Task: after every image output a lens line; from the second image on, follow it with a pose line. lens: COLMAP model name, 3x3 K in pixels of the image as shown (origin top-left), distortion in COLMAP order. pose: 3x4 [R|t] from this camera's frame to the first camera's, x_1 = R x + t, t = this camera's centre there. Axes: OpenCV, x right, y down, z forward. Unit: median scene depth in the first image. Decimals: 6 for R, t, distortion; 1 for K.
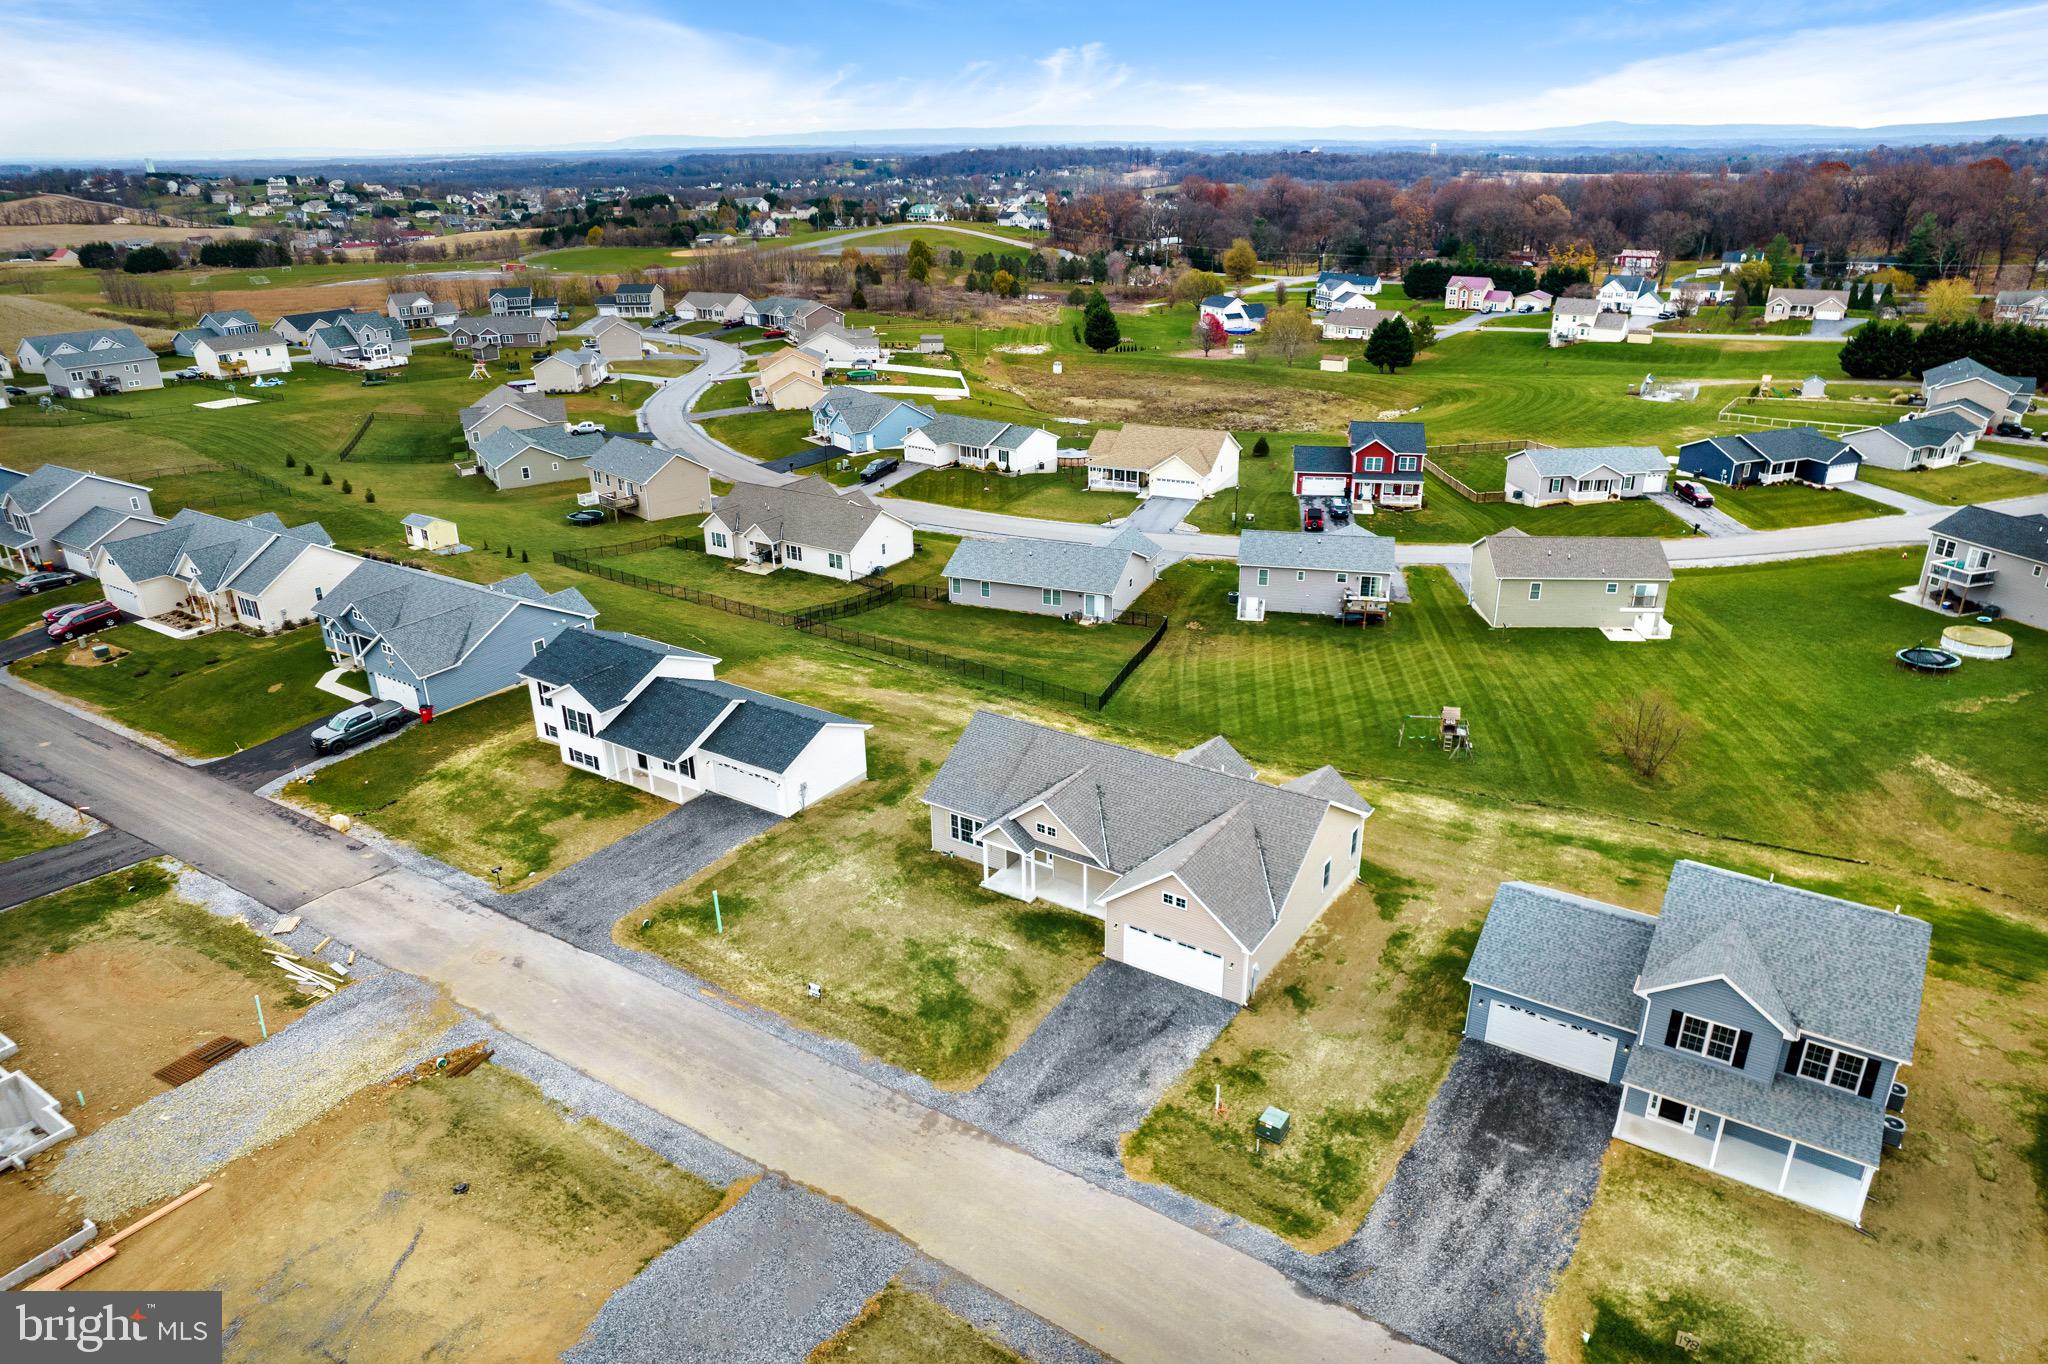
lens RADIAL K [[1306.7, 0, 1041.1], [0, 1306.7, 682.2], [0, 0, 1]] dist [-0.065253, 0.047819]
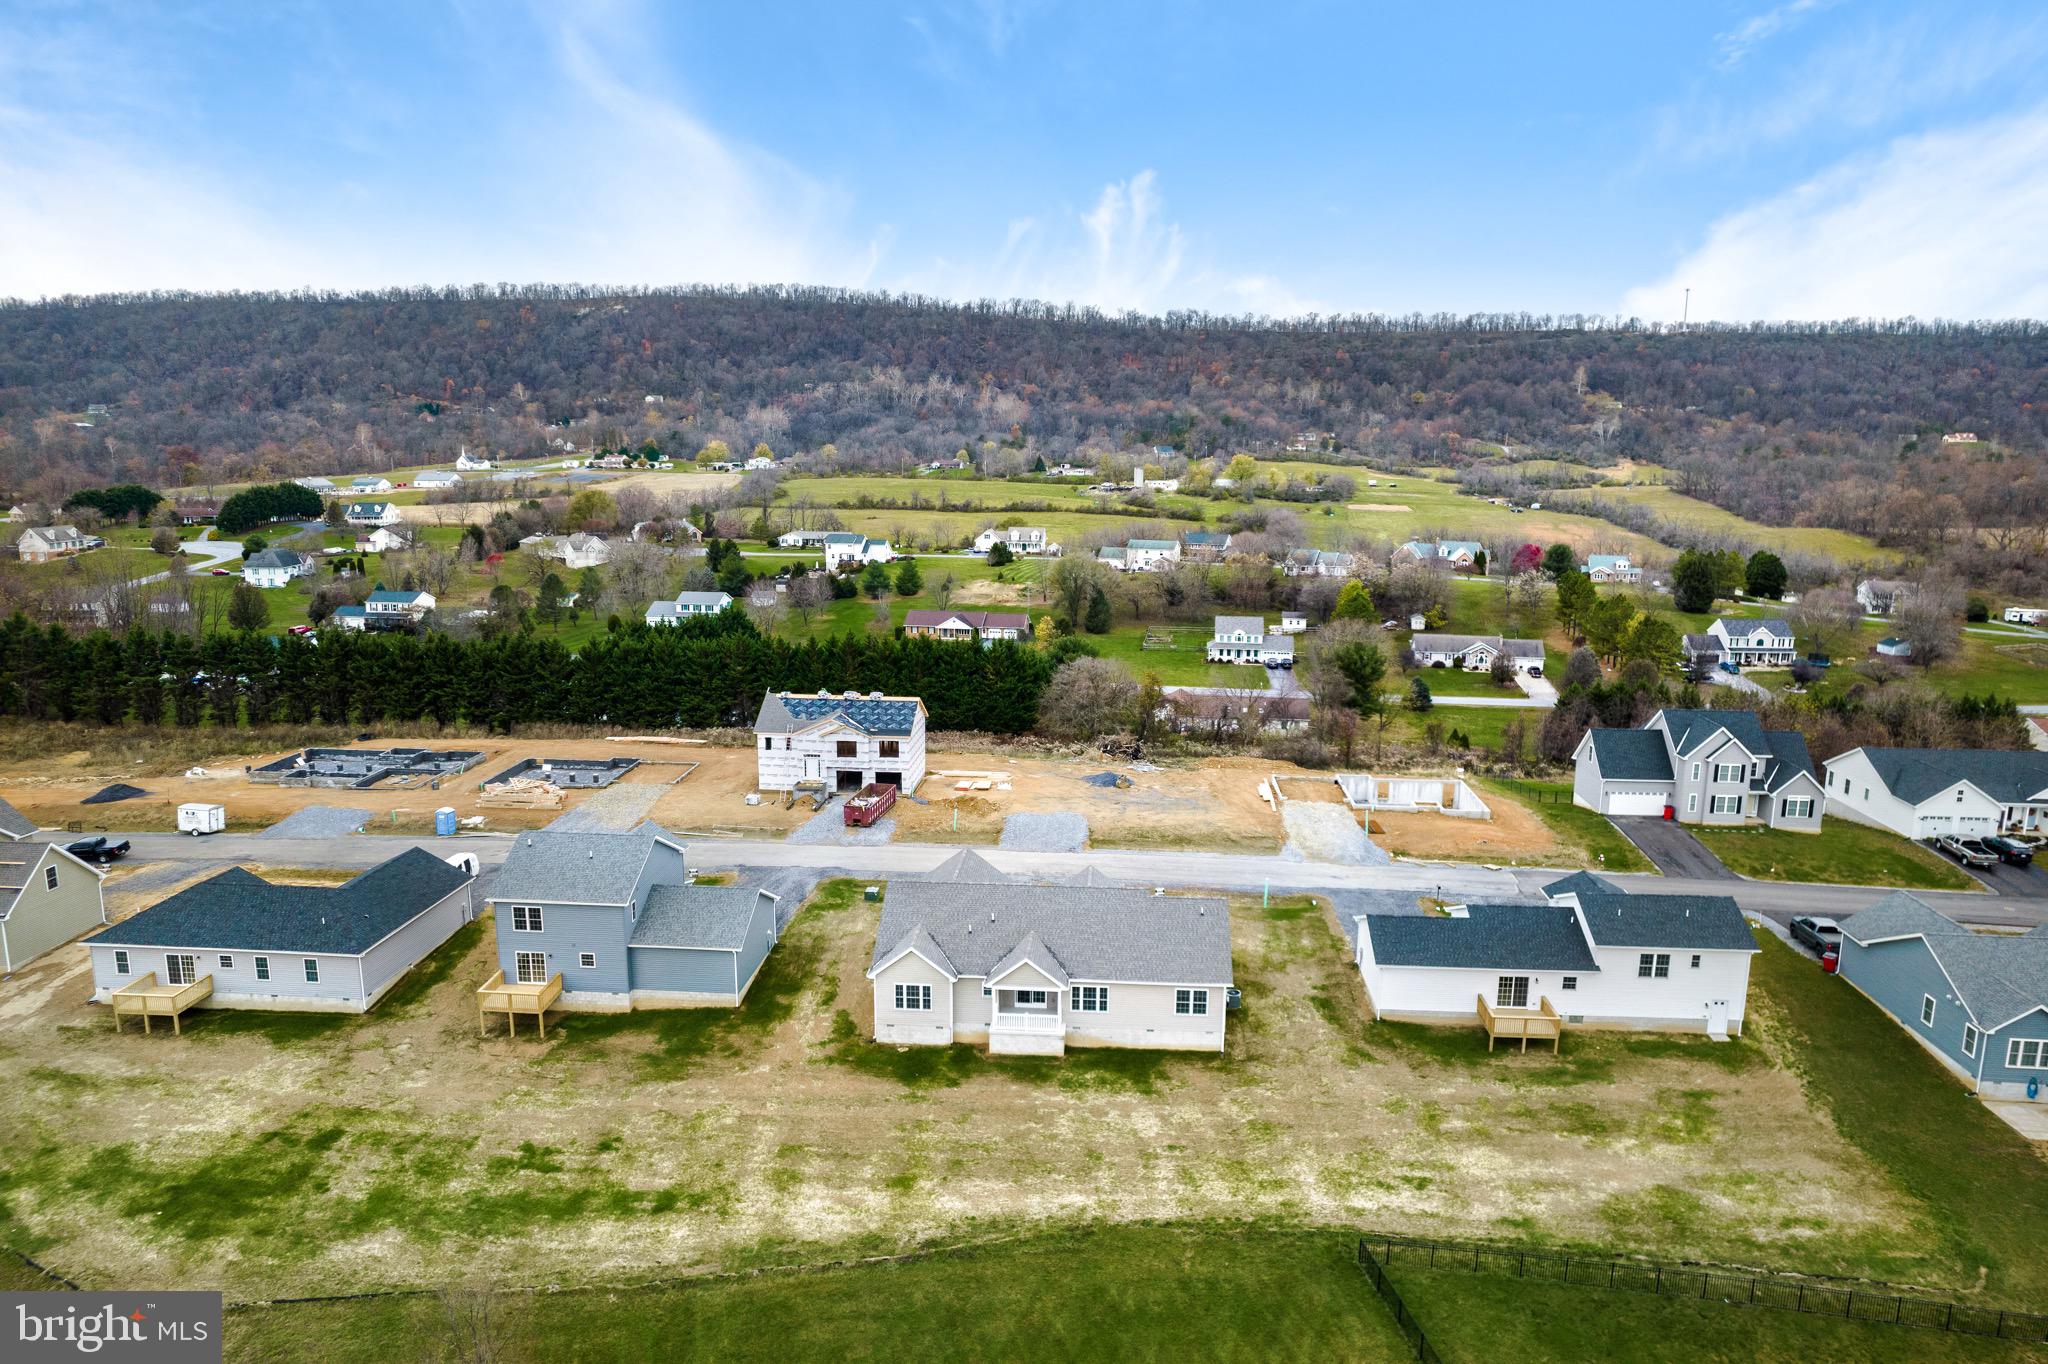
lens RADIAL K [[1321.7, 0, 1026.0], [0, 1321.7, 674.4], [0, 0, 1]] dist [-0.067489, 0.060498]
pose [[-0.878837, 0.093901, -0.467790, 0.487764], [-0.180796, 0.841786, 0.508635, -0.544211], [0.441540, 0.531582, -0.722816, 1.328998]]
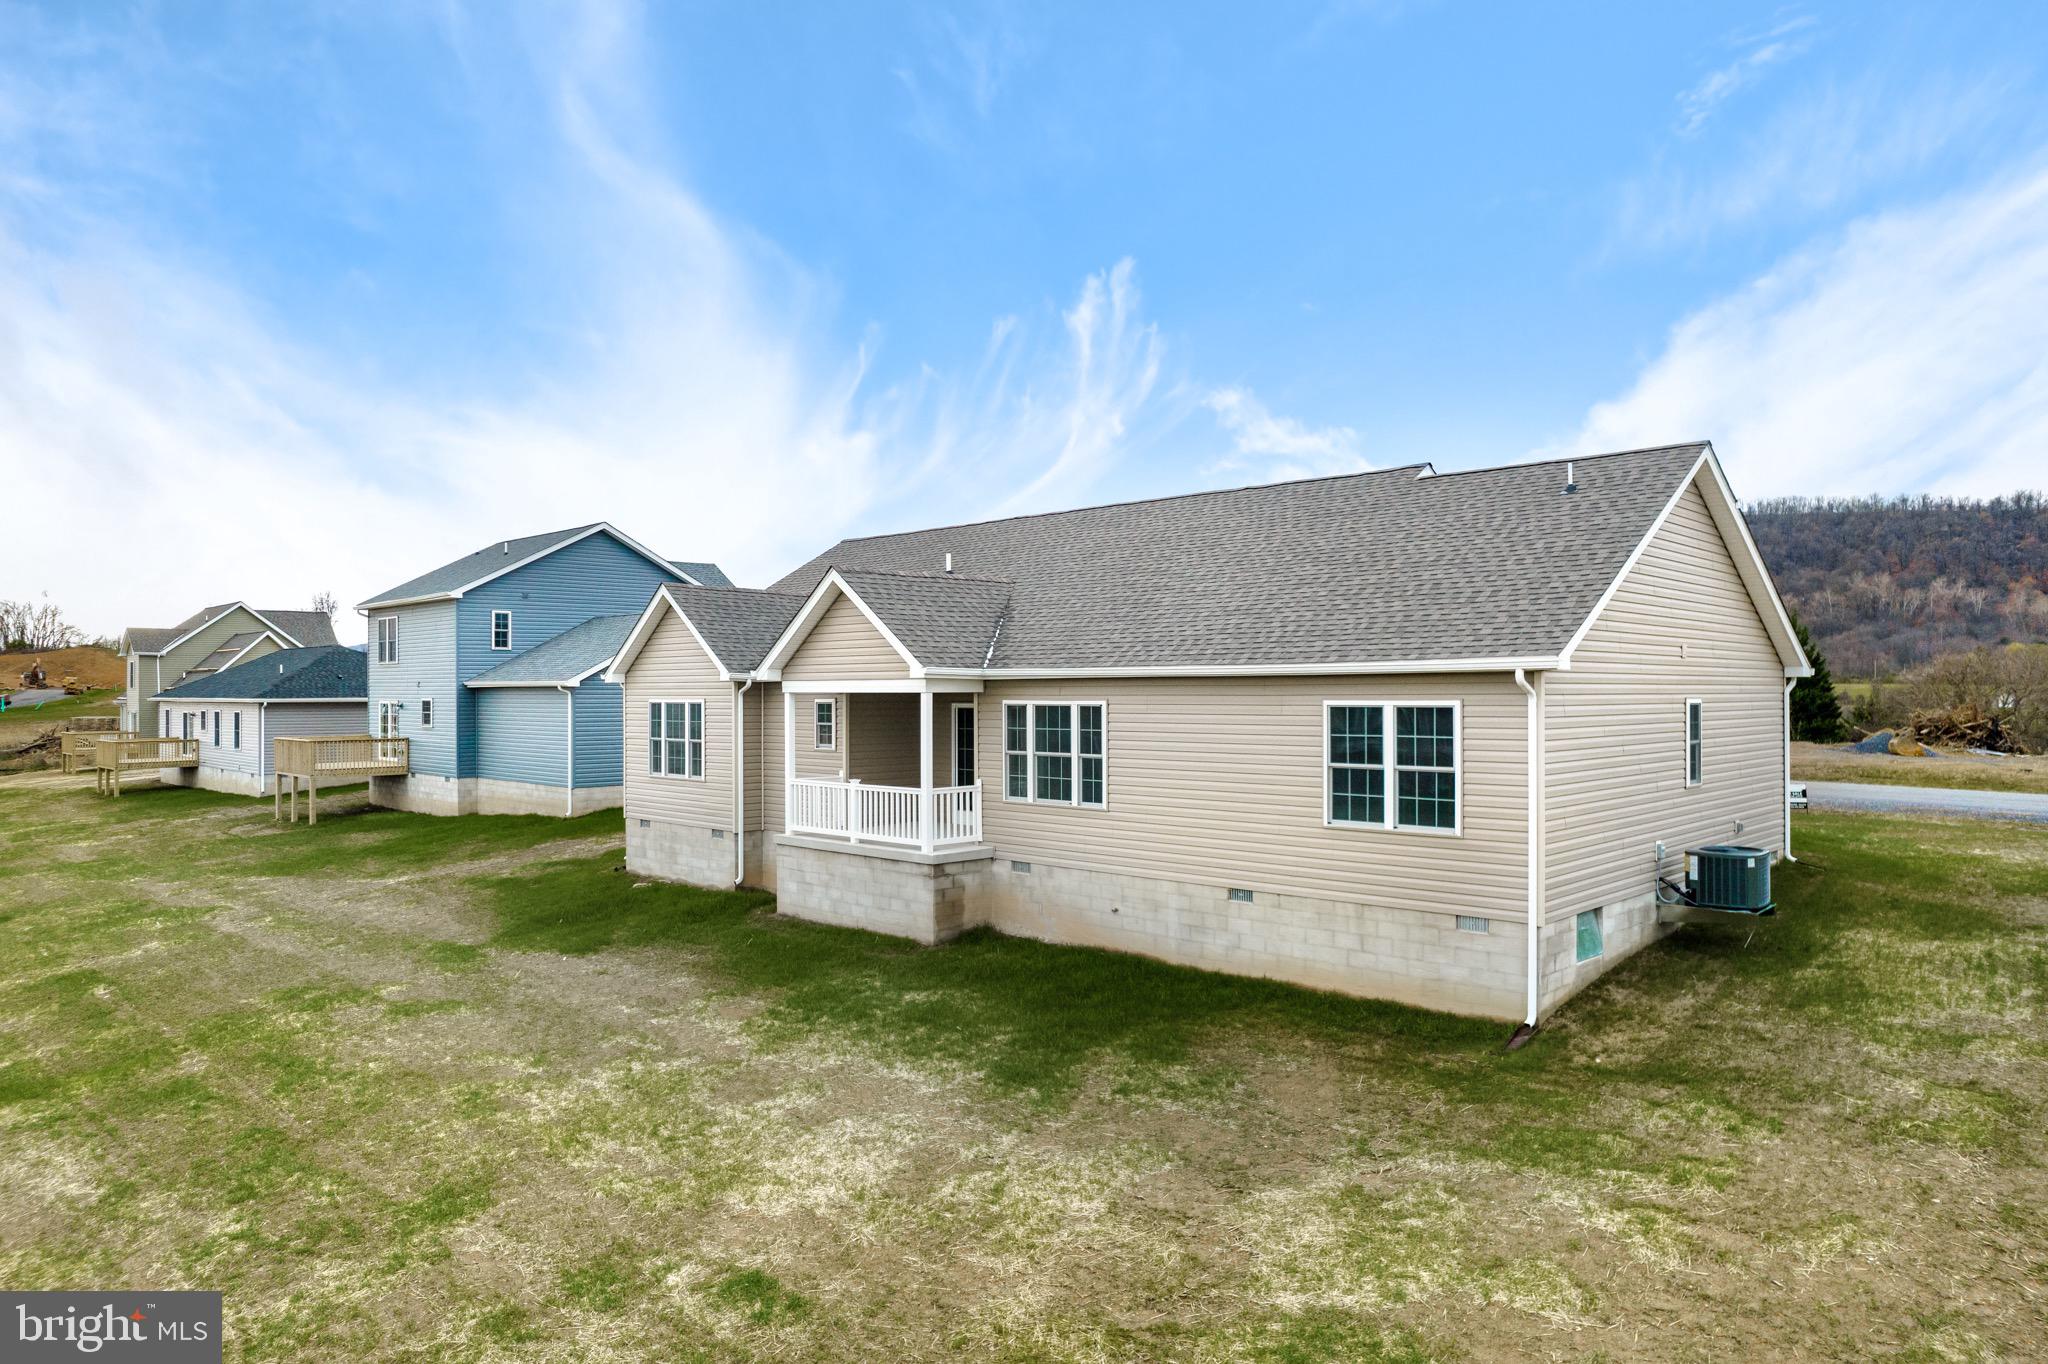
lens RADIAL K [[1323.6, 0, 1028.8], [0, 1323.6, 675.1], [0, 0, 1]] dist [-0.072734, 0.065369]
pose [[-0.979333, 0.015739, 0.201639, 0.026732], [0.090062, 0.926604, 0.365095, -0.035763], [-0.181094, 0.375710, -0.908871, 1.047612]]
